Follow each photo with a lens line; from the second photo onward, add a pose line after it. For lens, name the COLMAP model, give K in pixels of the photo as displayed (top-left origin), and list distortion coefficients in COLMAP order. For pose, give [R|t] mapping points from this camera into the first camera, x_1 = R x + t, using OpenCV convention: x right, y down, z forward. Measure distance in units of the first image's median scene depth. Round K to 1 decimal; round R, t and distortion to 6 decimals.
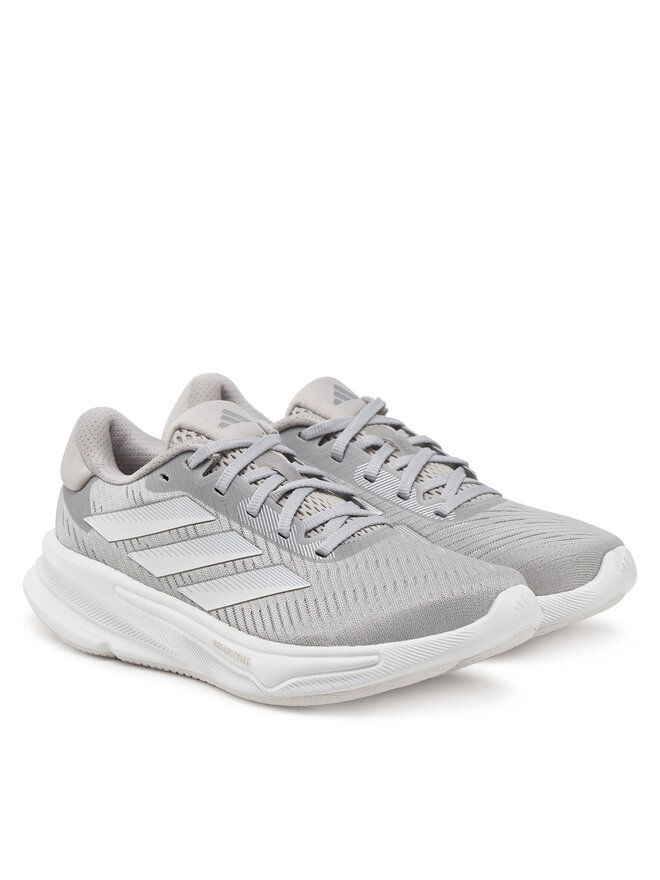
lens RADIAL K [[2196.7, 0, 330.0], [0, 2196.7, 440.0], [0, 0, 1]] dist [-0.028043, -0.142701]
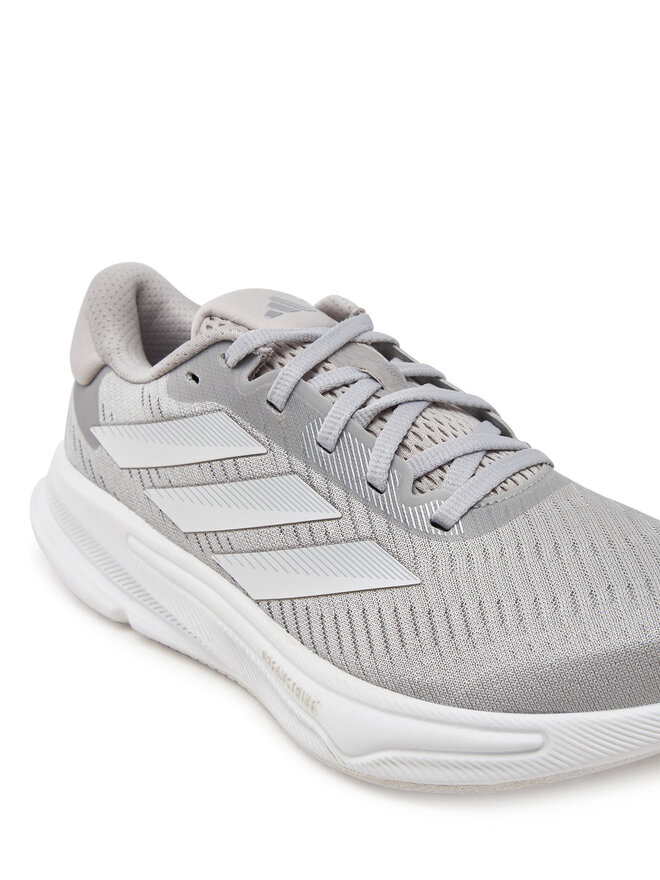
lens RADIAL K [[1159.0, 0, 330.0], [0, 1159.0, 440.0], [0, 0, 1]] dist [-0.135727, -0.000190]
pose [[0.996723, 0.012491, -0.079919, -0.008660], [0.000304, 0.987420, 0.158120, -0.018783], [0.080889, -0.157626, 0.984180, 0.682587]]
